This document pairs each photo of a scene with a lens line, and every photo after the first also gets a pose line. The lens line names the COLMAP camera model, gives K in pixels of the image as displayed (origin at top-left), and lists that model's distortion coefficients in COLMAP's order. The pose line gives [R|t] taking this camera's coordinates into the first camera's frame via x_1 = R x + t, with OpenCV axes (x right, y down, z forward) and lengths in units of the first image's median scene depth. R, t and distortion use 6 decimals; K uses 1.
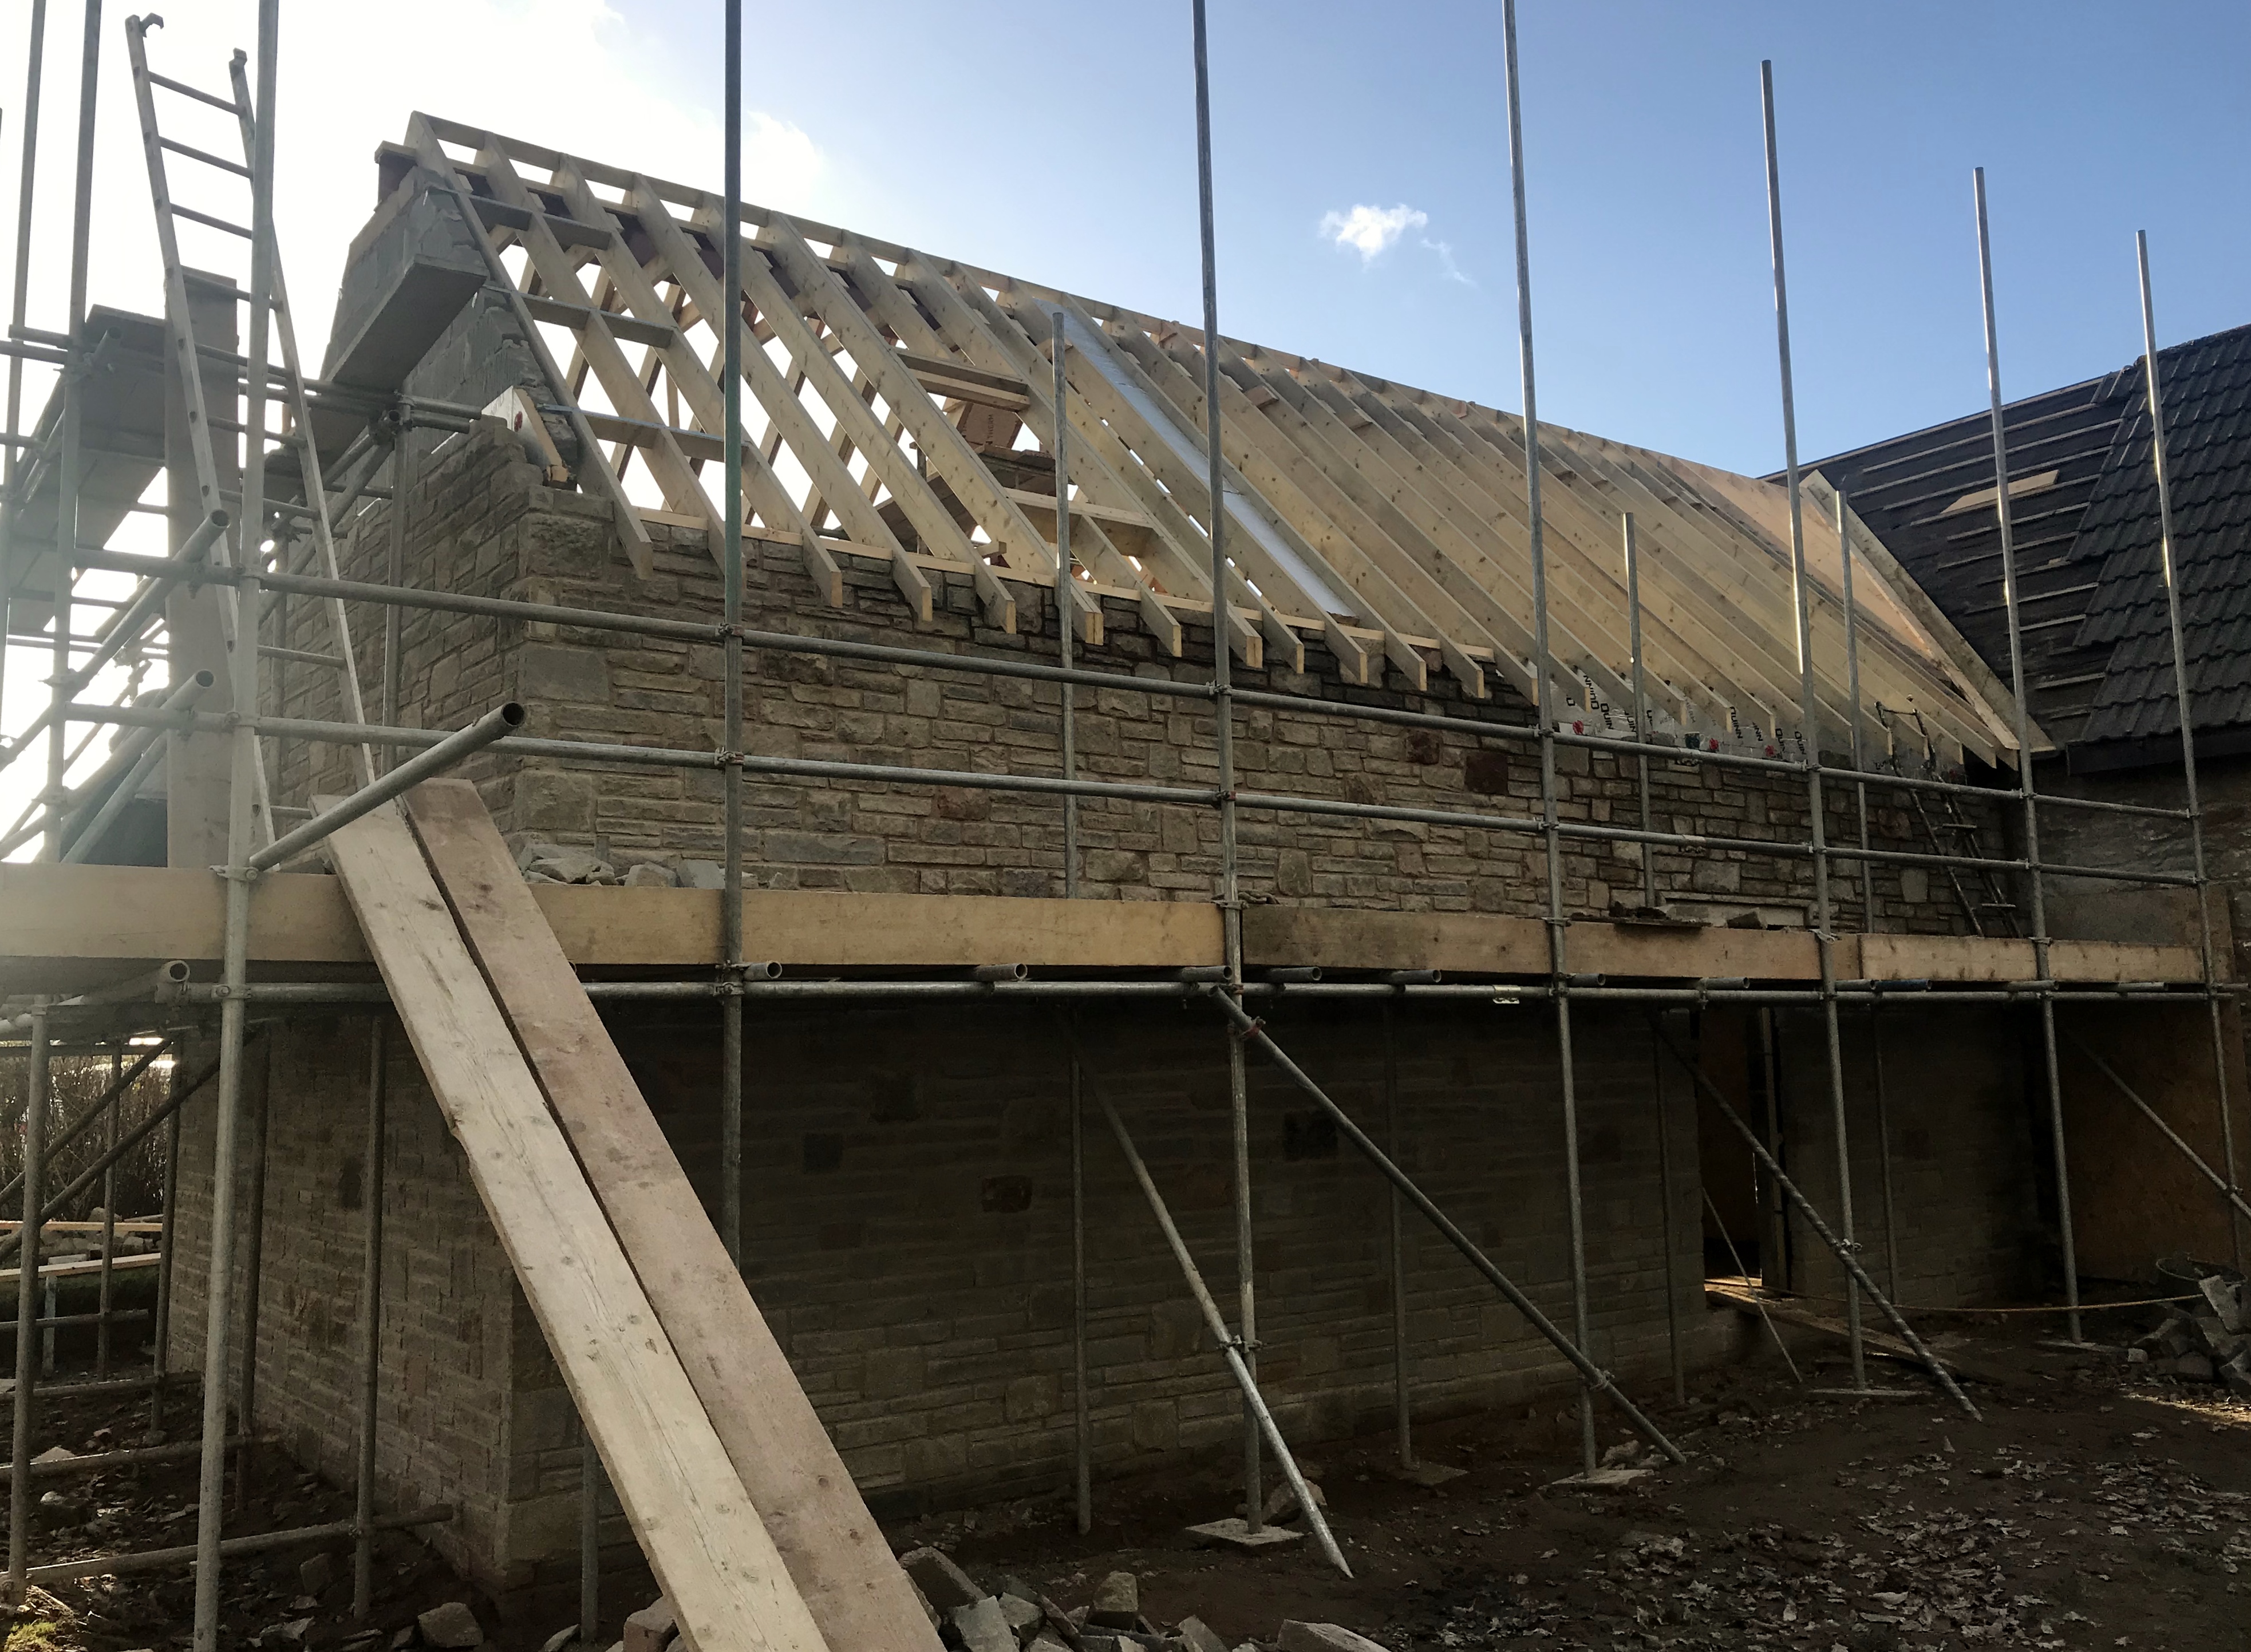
lens RADIAL K [[1838.6, 0, 1128.7], [0, 1838.6, 826.2], [0, 0, 1]] dist [0.040599, 0.002791]
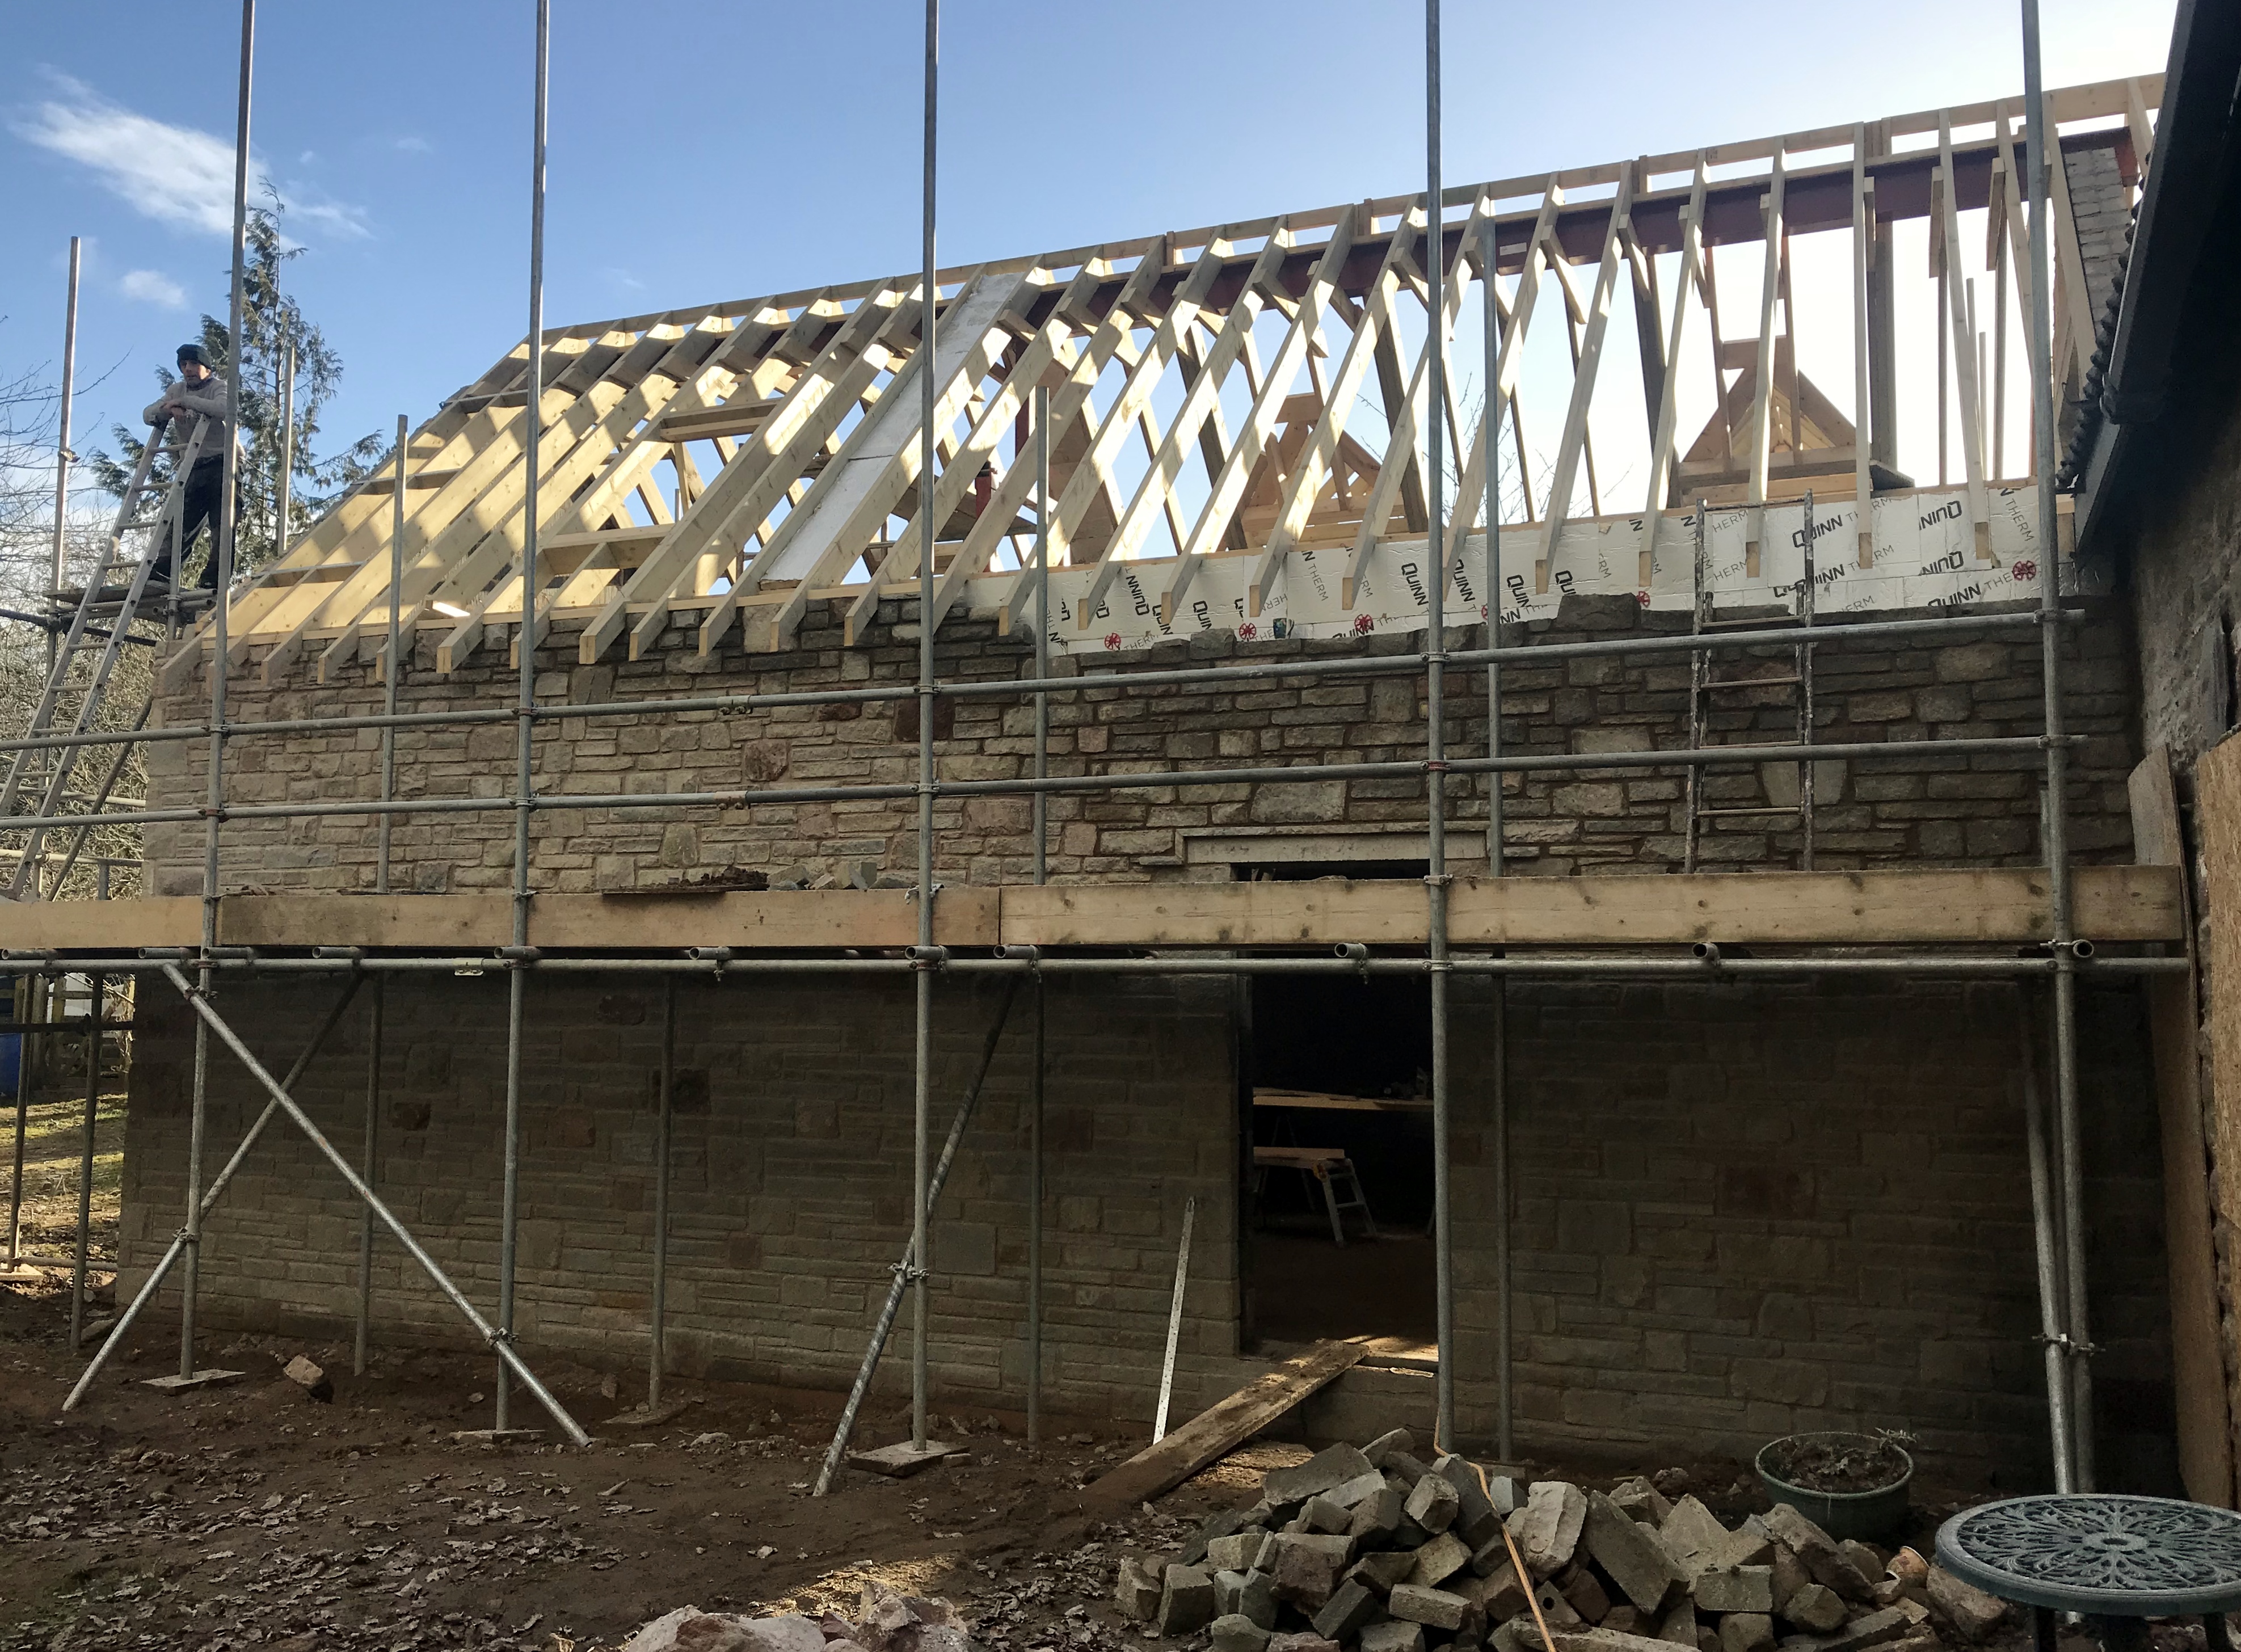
lens RADIAL K [[1830.5, 0, 1124.1], [0, 1830.5, 825.8], [0, 0, 1]] dist [0.040599, 0.002791]
pose [[0.534508, -0.050372, -0.843661, 1.062394], [0.088489, 0.996071, -0.003409, 0.038343], [0.840519, -0.072832, 0.536865, 0.611299]]
